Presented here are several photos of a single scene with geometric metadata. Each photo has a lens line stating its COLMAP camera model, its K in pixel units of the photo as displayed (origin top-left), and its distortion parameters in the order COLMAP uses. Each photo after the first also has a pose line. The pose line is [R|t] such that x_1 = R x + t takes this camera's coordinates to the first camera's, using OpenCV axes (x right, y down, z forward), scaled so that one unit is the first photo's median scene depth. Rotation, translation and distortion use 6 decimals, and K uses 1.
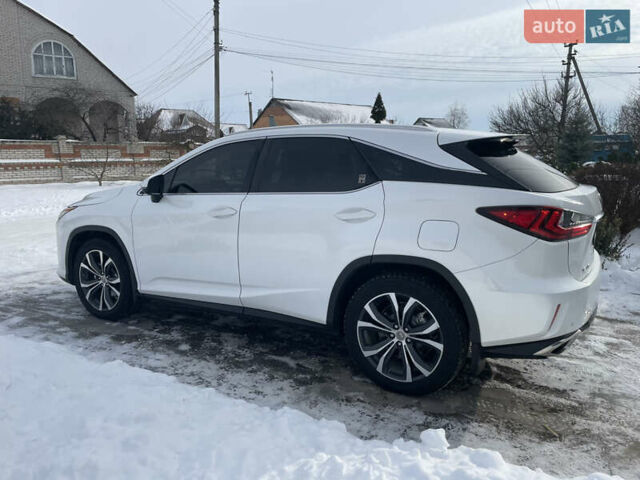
lens RADIAL K [[499.9, 0, 303.0], [0, 499.9, 242.2], [0, 0, 1]] dist [-0.000951, -0.017562]
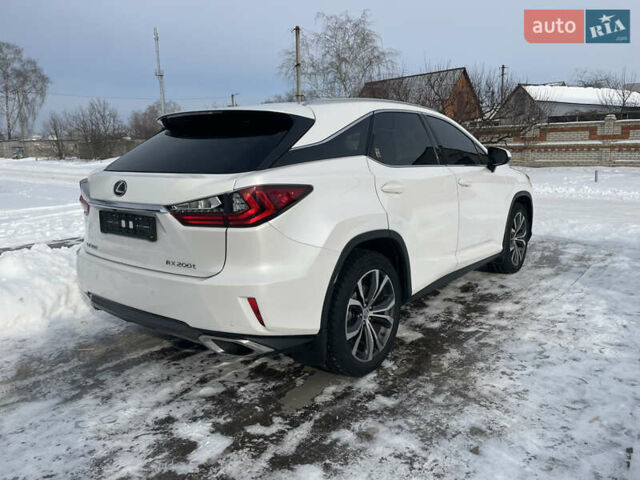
lens RADIAL K [[481.5, 0, 322.8], [0, 481.5, 242.4], [0, 0, 1]] dist [0.089166, -0.109229]
pose [[-0.120126, 0.201319, -0.972132, 0.249686], [-0.152722, 0.963819, 0.218469, -0.041889], [0.980941, 0.174710, -0.085034, 0.258764]]
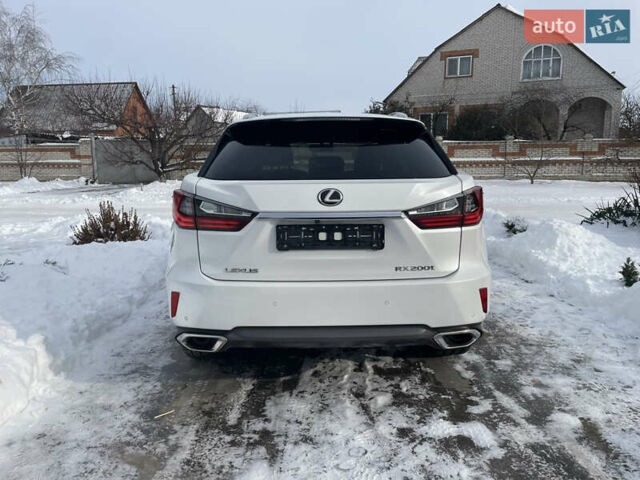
lens RADIAL K [[481.5, 0, 322.9], [0, 481.5, 242.0], [0, 0, 1]] dist [0.089166, -0.109229]
pose [[0.529455, 0.146884, -0.835525, 0.222013], [-0.145801, 0.985997, 0.080945, -0.014178], [0.835715, 0.078964, 0.543457, 0.109622]]
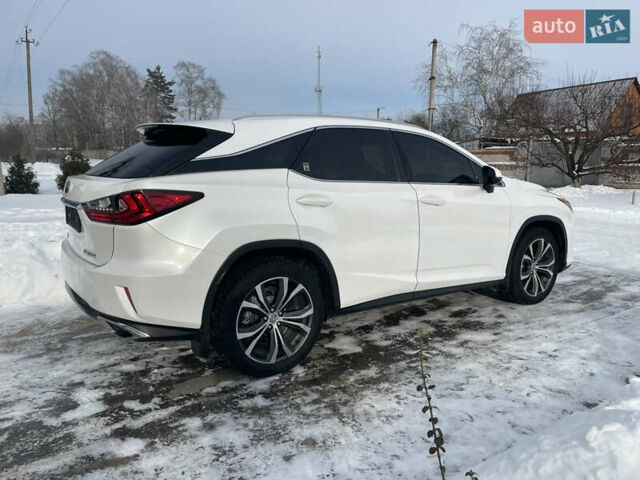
lens RADIAL K [[481.5, 0, 324.4], [0, 481.5, 243.2], [0, 0, 1]] dist [0.089166, -0.109229]
pose [[-0.410855, 0.156470, -0.898173, 0.236003], [-0.167763, 0.955365, 0.243174, -0.055968], [0.896133, 0.250590, -0.366266, 0.338686]]
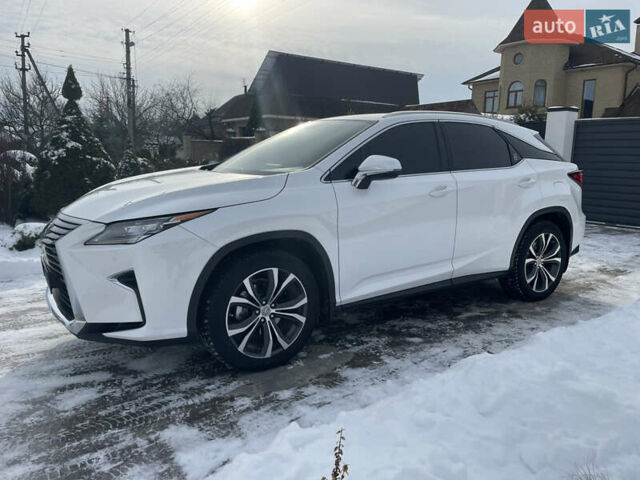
lens RADIAL K [[481.5, 0, 322.2], [0, 481.5, 240.6], [0, 0, 1]] dist [0.089166, -0.109229]
pose [[0.422244, -0.145183, 0.894780, -0.245589], [0.138606, 0.985824, 0.094548, -0.018757], [-0.895823, 0.084100, 0.436381, 0.165833]]
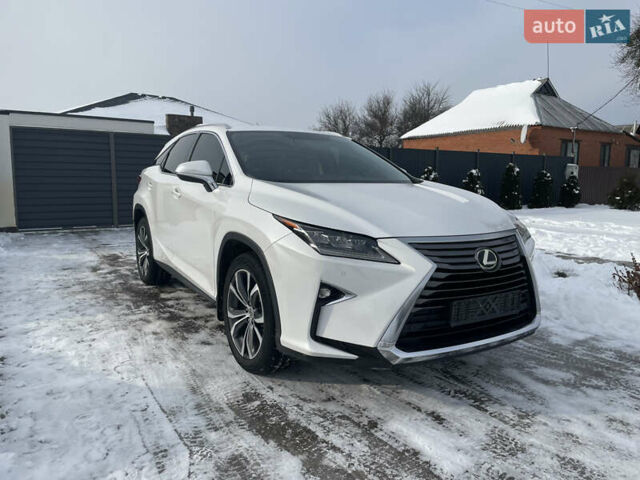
lens RADIAL K [[482.0, 0, 325.7], [0, 482.0, 239.6], [0, 0, 1]] dist [0.070253, -0.061188]
pose [[-0.894679, -0.066284, 0.441765, -0.151851], [0.070691, 0.955461, 0.286526, -0.071245], [-0.441081, 0.287578, -0.850145, 0.476522]]
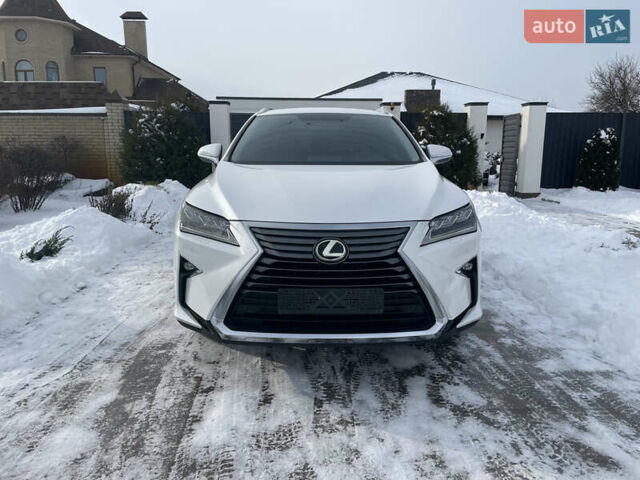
lens RADIAL K [[482.0, 0, 322.4], [0, 482.0, 234.8], [0, 0, 1]] dist [0.070253, -0.061188]
pose [[-0.530100, -0.149782, 0.834601, -0.244710], [0.152598, 0.951353, 0.267659, -0.061049], [-0.834091, 0.269244, -0.481456, 0.397441]]
